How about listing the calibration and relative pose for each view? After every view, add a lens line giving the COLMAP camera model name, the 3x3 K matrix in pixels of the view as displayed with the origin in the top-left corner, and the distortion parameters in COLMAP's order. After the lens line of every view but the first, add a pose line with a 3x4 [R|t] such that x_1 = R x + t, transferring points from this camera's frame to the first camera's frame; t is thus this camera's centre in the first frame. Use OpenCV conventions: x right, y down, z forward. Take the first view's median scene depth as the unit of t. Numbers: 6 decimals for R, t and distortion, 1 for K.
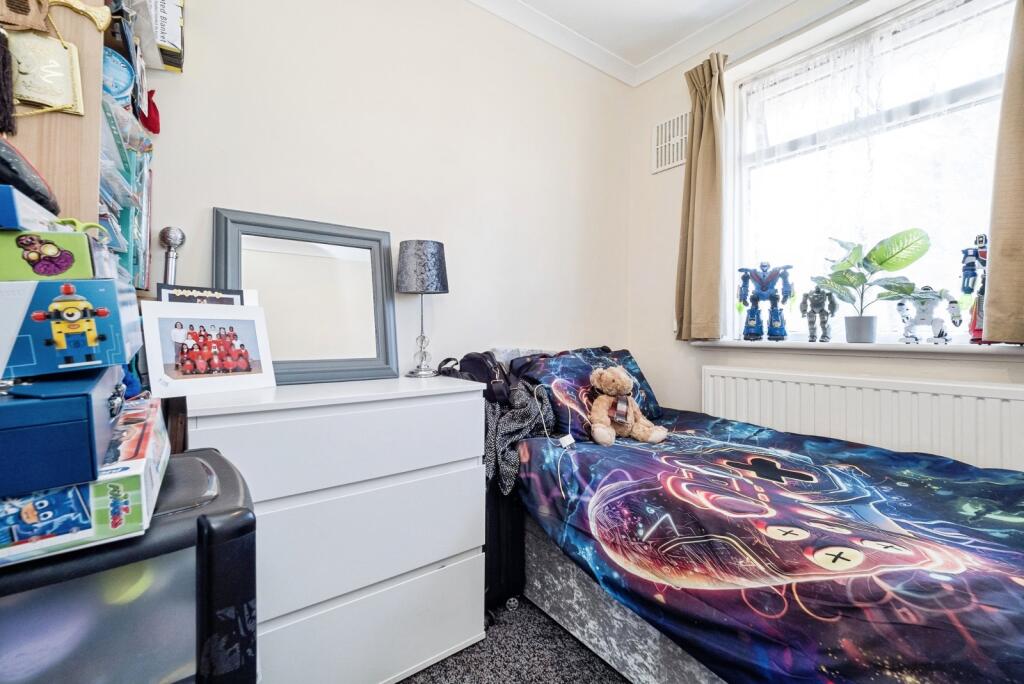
lens RADIAL K [[440.4, 0, 512.1], [0, 440.4, 332.9], [0, 0, 1]] dist [-0.007106, 0.000357]
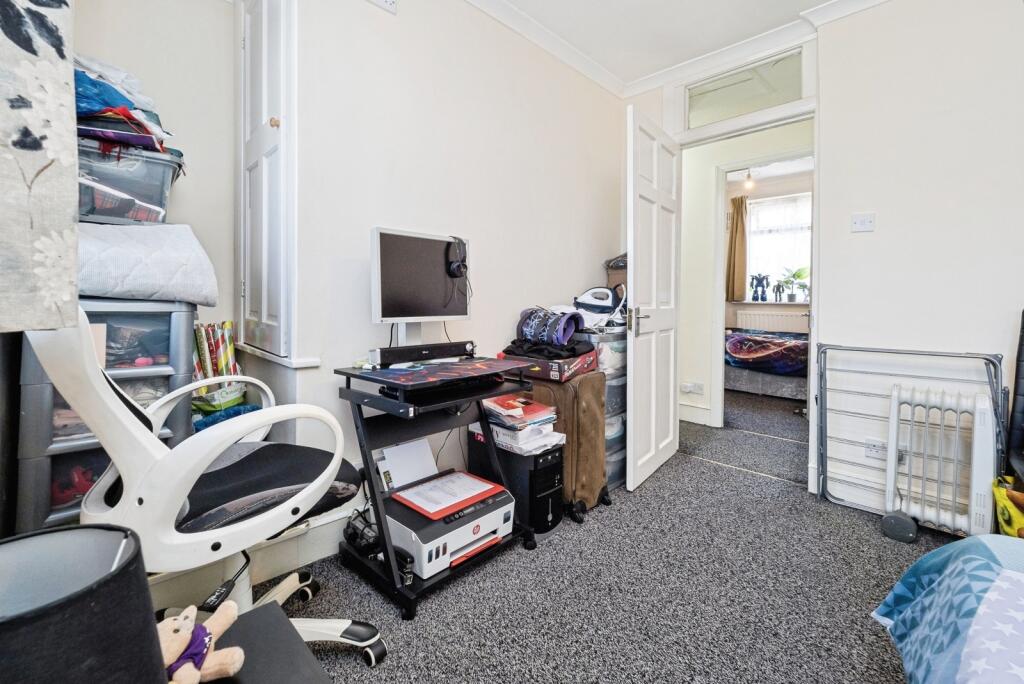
lens RADIAL K [[440.4, 0, 503.8], [0, 440.4, 304.0], [0, 0, 1]] dist [-0.007106, 0.000357]
pose [[0.992566, 0.008371, 0.121415, -1.825810], [-0.010885, 0.999740, 0.020052, -0.005012], [-0.121216, -0.021224, 0.992399, -2.091495]]
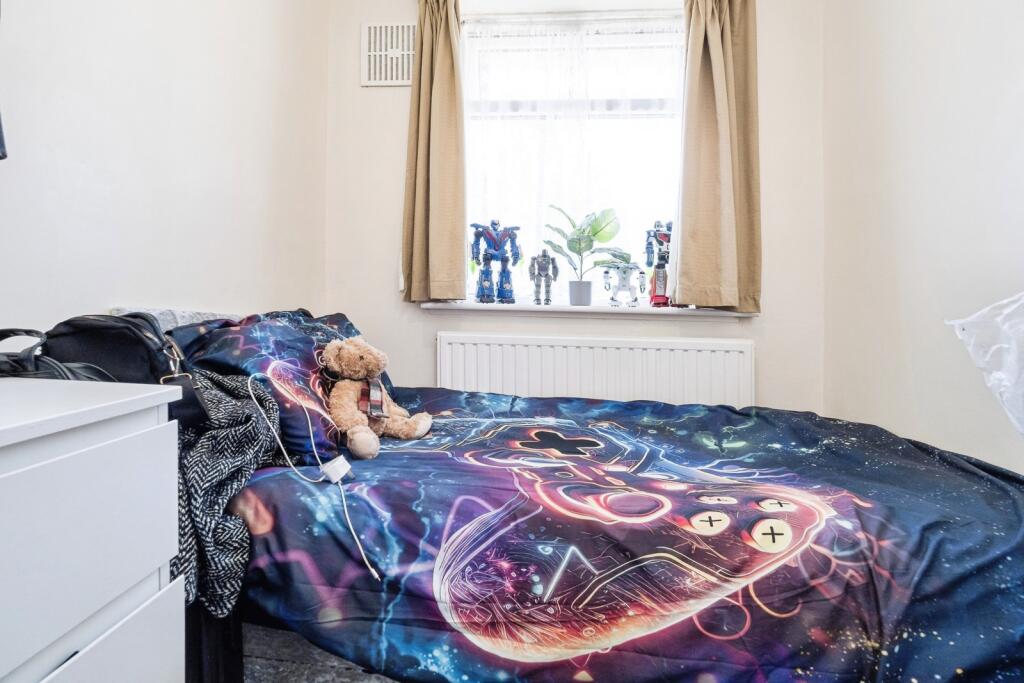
lens RADIAL K [[440.4, 0, 505.3], [0, 440.4, 318.7], [0, 0, 1]] dist [-0.007106, 0.000357]
pose [[0.652596, -0.007848, 0.757666, -0.169304], [-0.021663, 0.999344, 0.029010, 0.029463], [-0.757396, -0.035346, 0.651998, 0.477213]]
